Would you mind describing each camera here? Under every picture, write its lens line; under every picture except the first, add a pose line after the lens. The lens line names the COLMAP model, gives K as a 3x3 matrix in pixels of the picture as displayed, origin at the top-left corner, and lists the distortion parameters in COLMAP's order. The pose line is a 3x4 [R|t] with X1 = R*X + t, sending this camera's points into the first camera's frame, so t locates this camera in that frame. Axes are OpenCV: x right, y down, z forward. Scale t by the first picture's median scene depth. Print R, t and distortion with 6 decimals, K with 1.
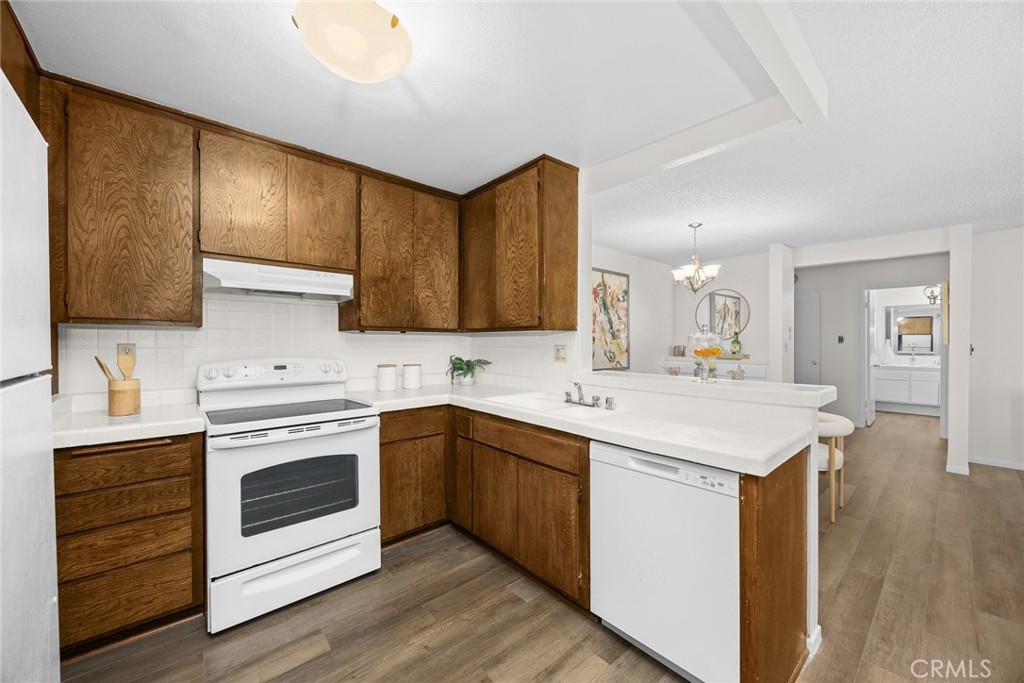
lens RADIAL K [[391.7, 0, 513.9], [0, 391.7, 343.3], [0, 0, 1]] dist [0.000848, 0.000005]
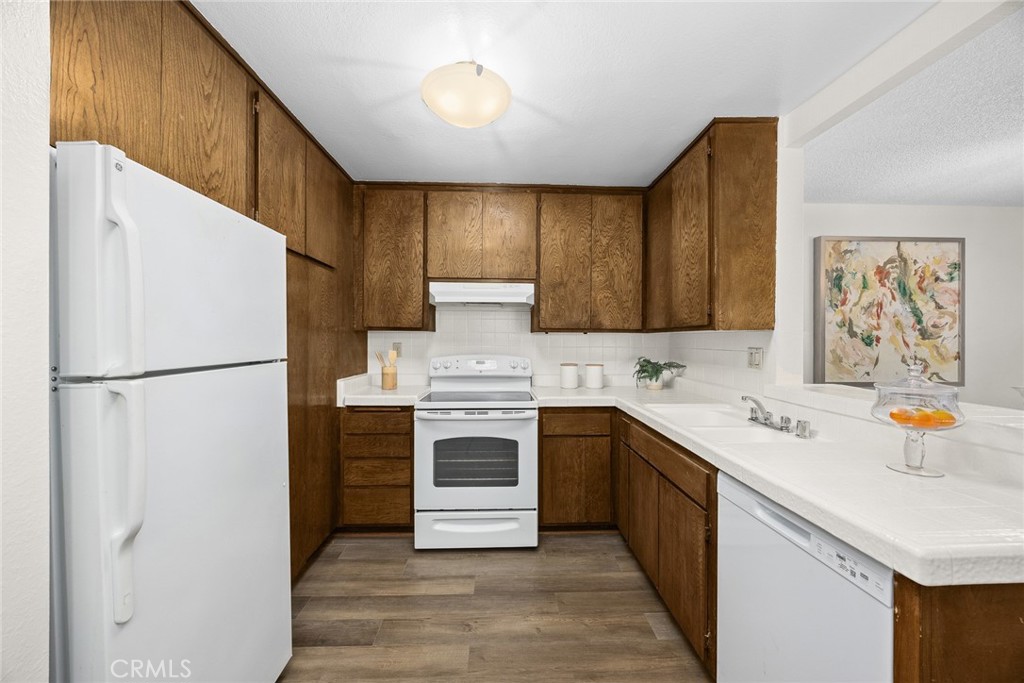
lens RADIAL K [[391.4, 0, 512.0], [0, 391.4, 341.5], [0, 0, 1]] dist [0.000232, 0.000048]
pose [[0.773991, 0.005396, -0.633174, 0.257753], [-0.005445, 0.999983, 0.001866, -0.007969], [0.633174, 0.002004, 0.774007, 0.082257]]
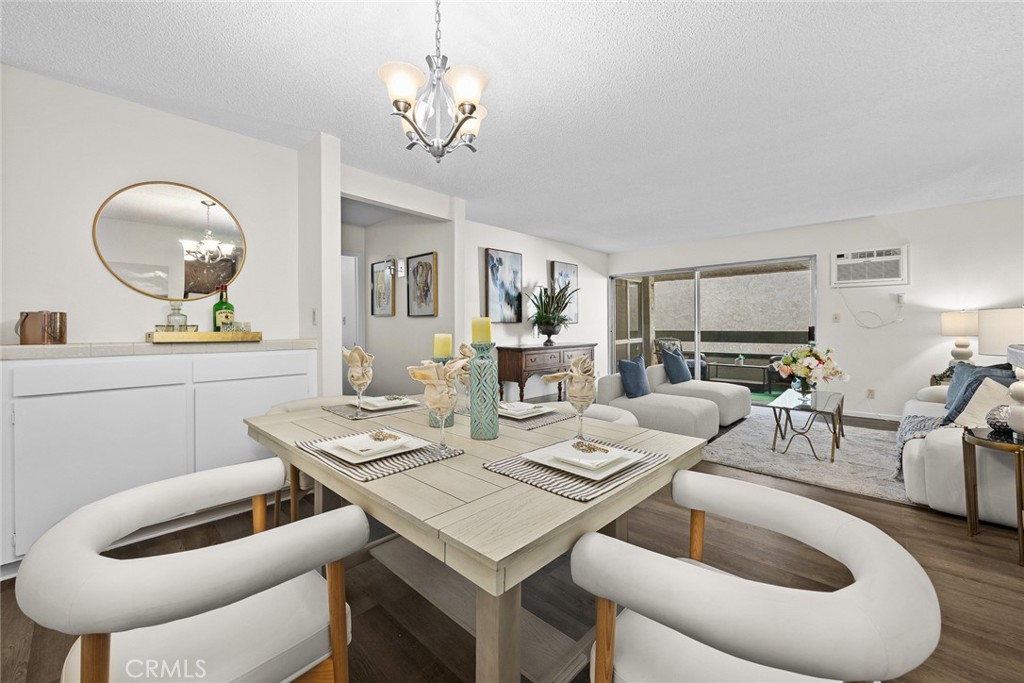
lens RADIAL K [[408.2, 0, 513.5], [0, 408.2, 326.2], [0, 0, 1]] dist [-0.000288, 0.000015]
pose [[-0.089213, -0.001514, 0.996011, 0.094746], [0.006781, 0.999975, 0.002128, 0.047482], [-0.995990, 0.006944, -0.089200, 1.463364]]
